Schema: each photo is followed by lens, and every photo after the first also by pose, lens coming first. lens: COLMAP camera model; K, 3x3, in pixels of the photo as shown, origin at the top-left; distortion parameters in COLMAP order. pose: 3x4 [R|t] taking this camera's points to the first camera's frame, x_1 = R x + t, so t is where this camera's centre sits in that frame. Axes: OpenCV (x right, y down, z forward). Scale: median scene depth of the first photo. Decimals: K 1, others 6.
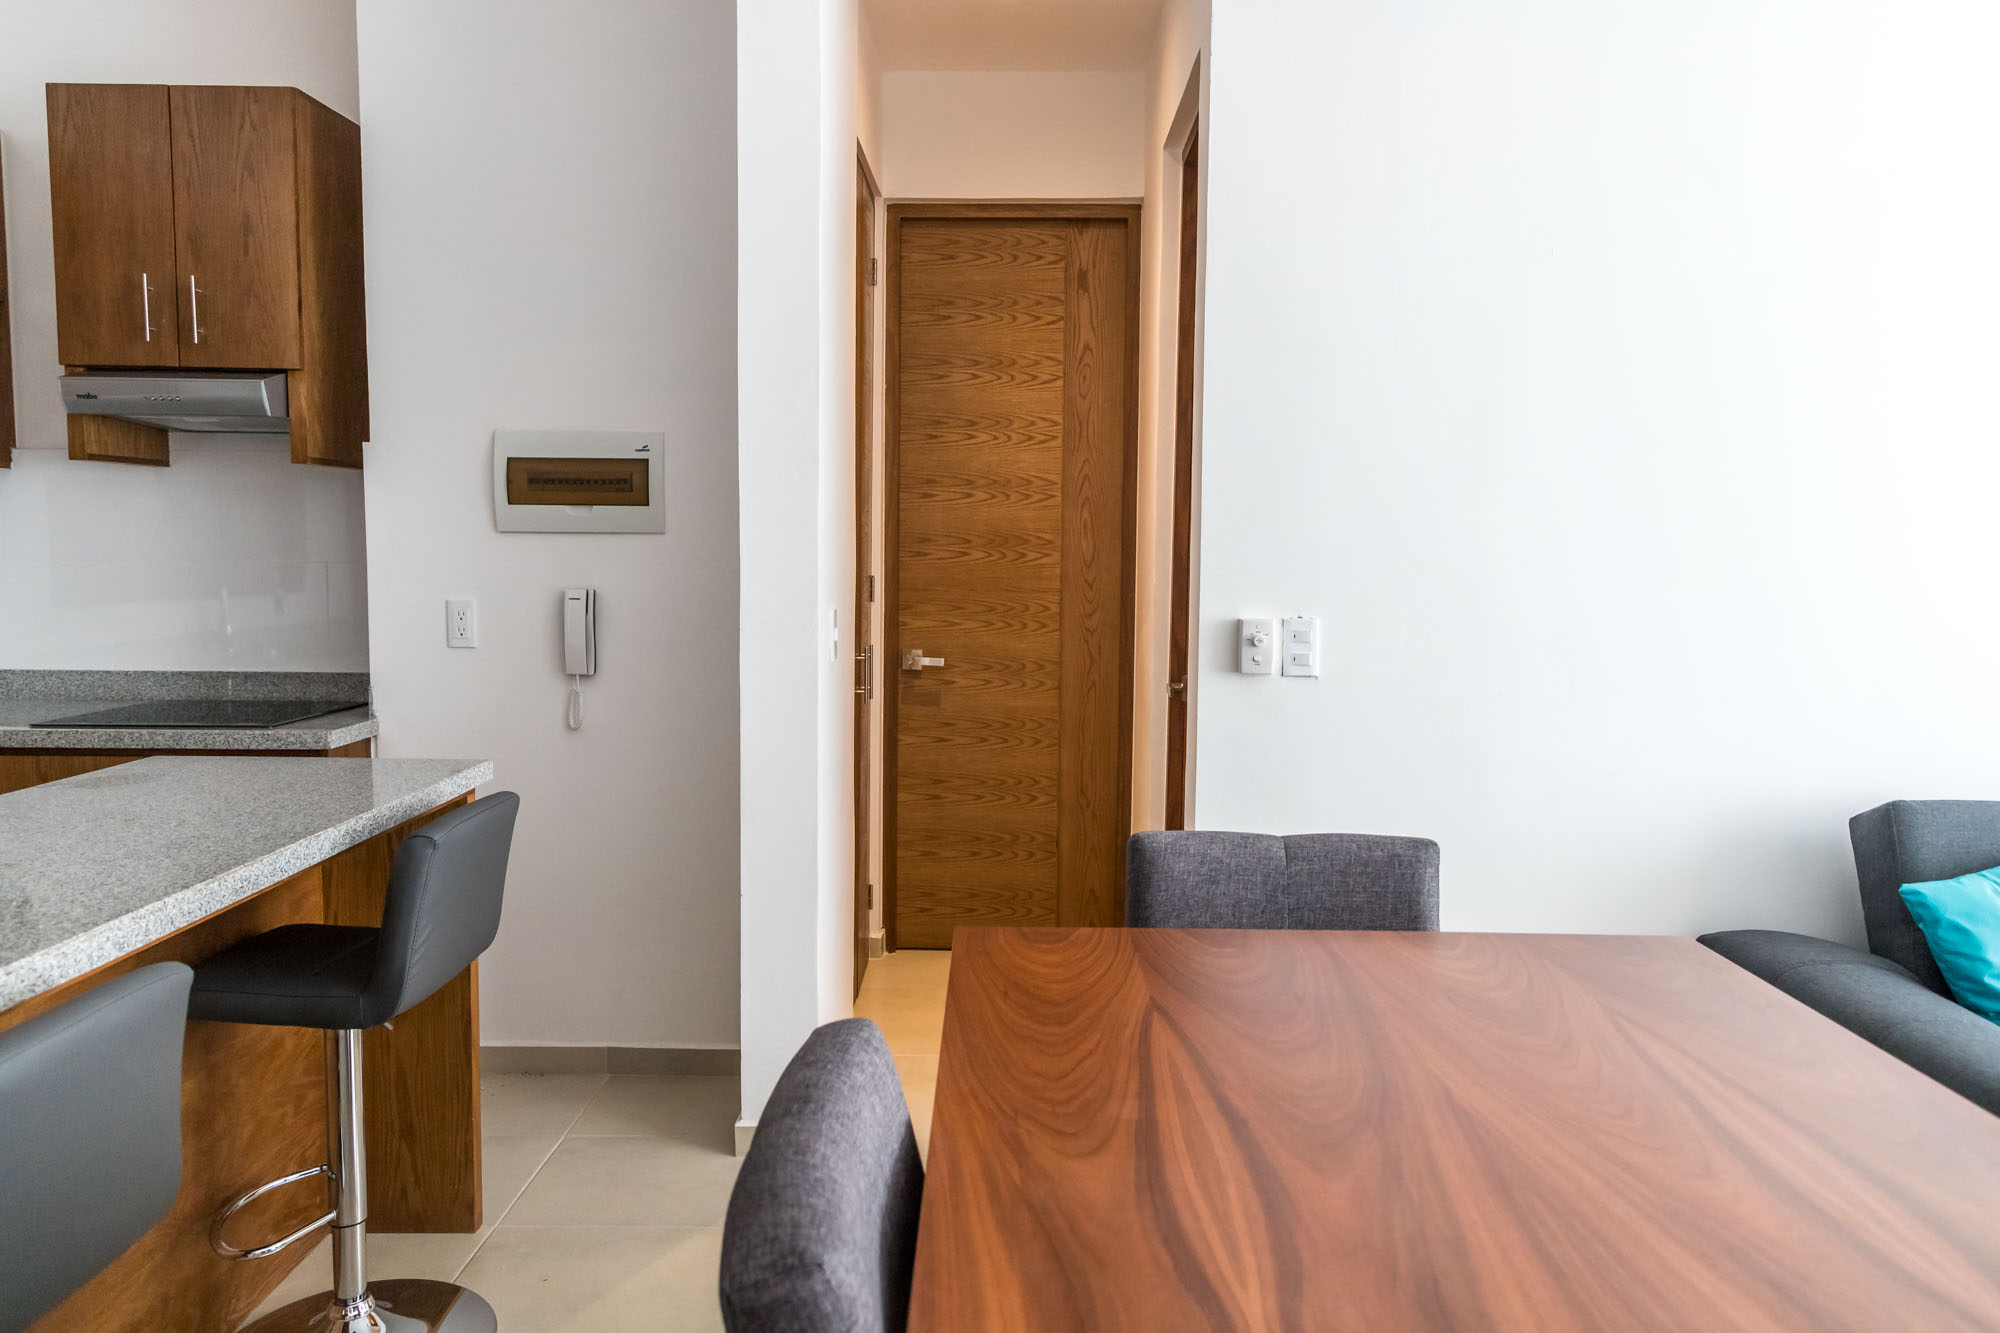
lens RADIAL K [[1374.2, 0, 1000.0], [0, 1374.2, 666.5], [0, 0, 1]] dist [0.005158, -0.001680]
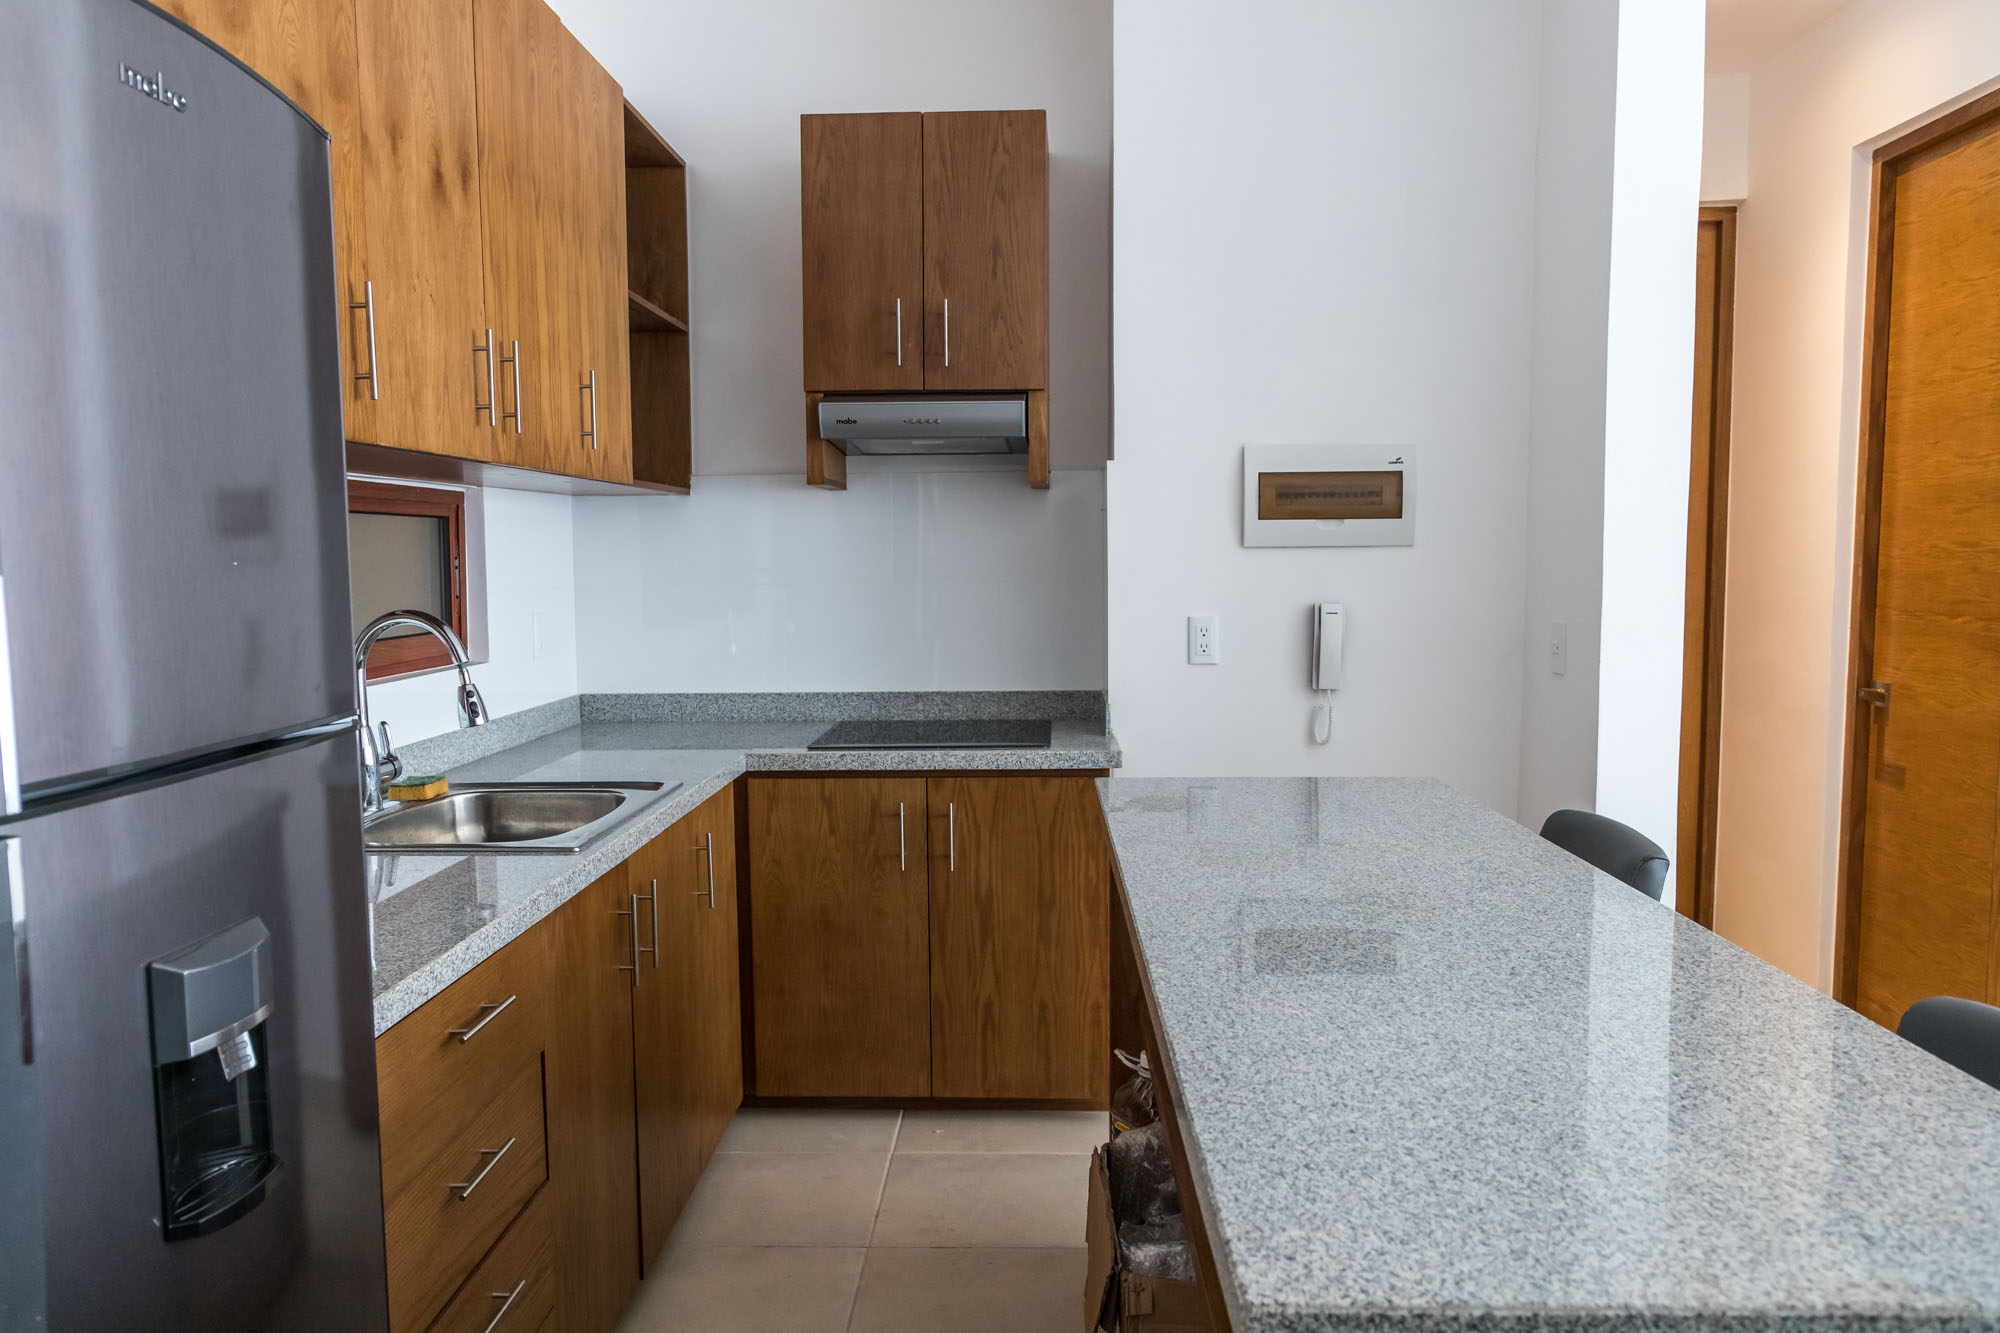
lens RADIAL K [[1365.8, 0, 1000.0], [0, 1365.8, 666.5], [0, 0, 1]] dist [-0.027509, -0.002631]
pose [[0.999447, -0.017193, -0.028459, -0.518999], [0.017011, 0.999833, -0.006617, -0.007902], [0.028568, 0.006129, 0.999573, 0.006501]]
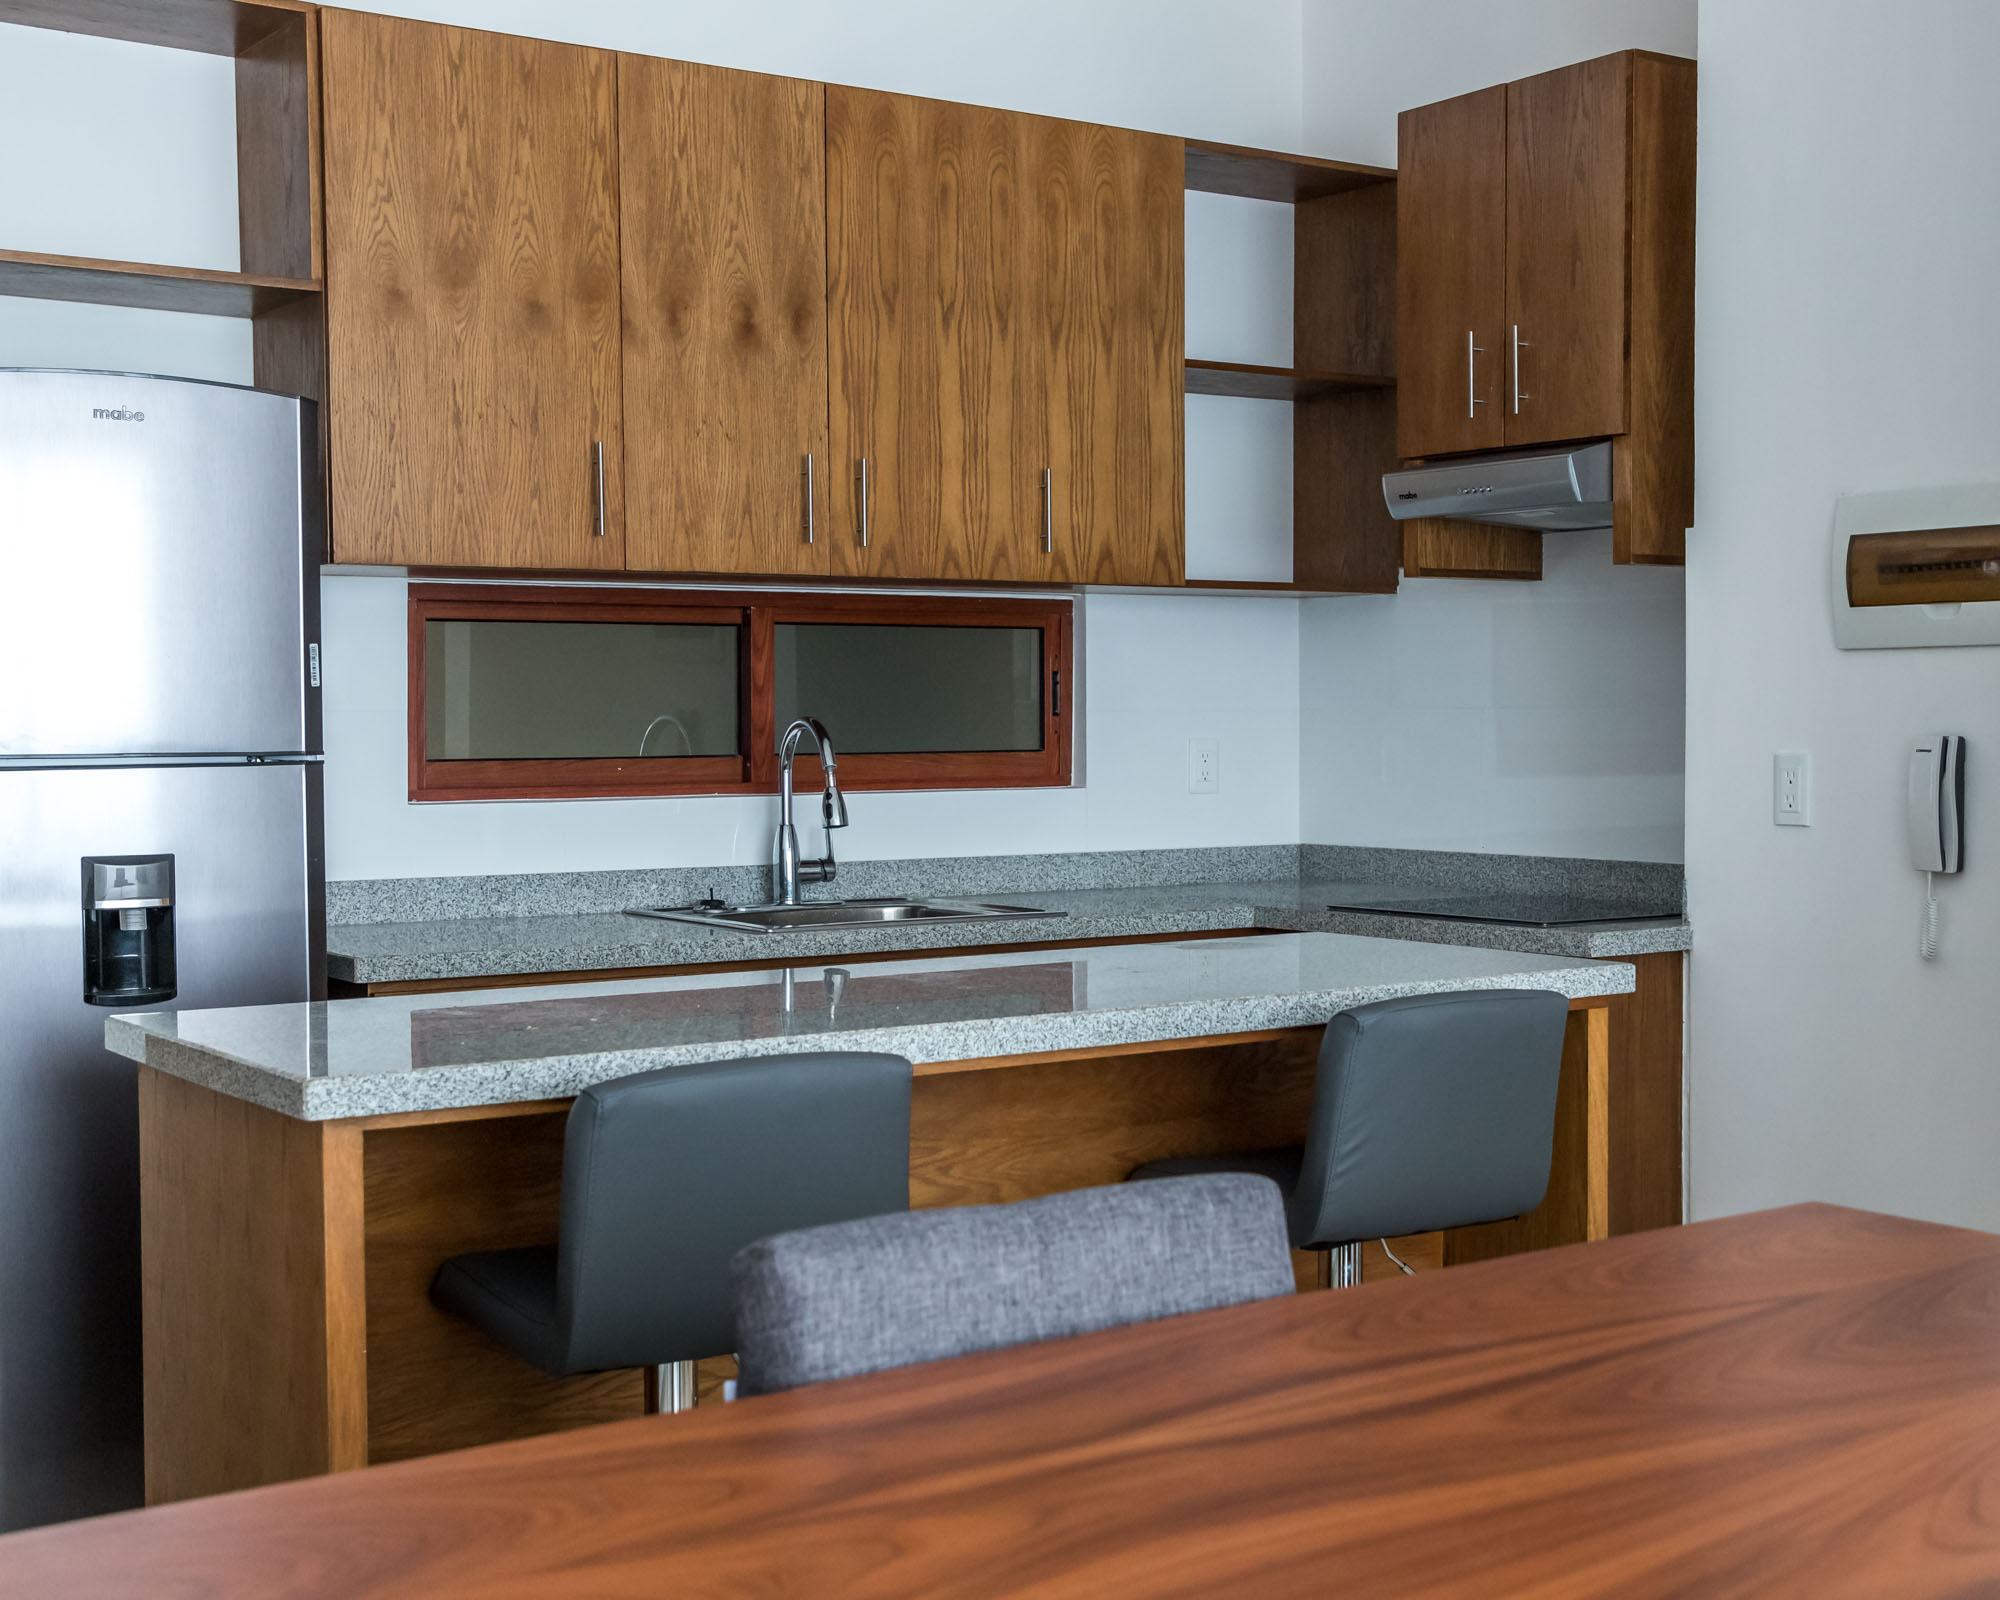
lens RADIAL K [[2586.5, 0, 1051.6], [0, 2586.5, 810.0], [0, 0, 1]] dist [-0.008694, 0.003420]
pose [[0.573741, 0.017211, -0.818856, 0.430582], [-0.062746, 0.997765, -0.022992, 0.029993], [0.816630, 0.064572, 0.573538, -0.005465]]
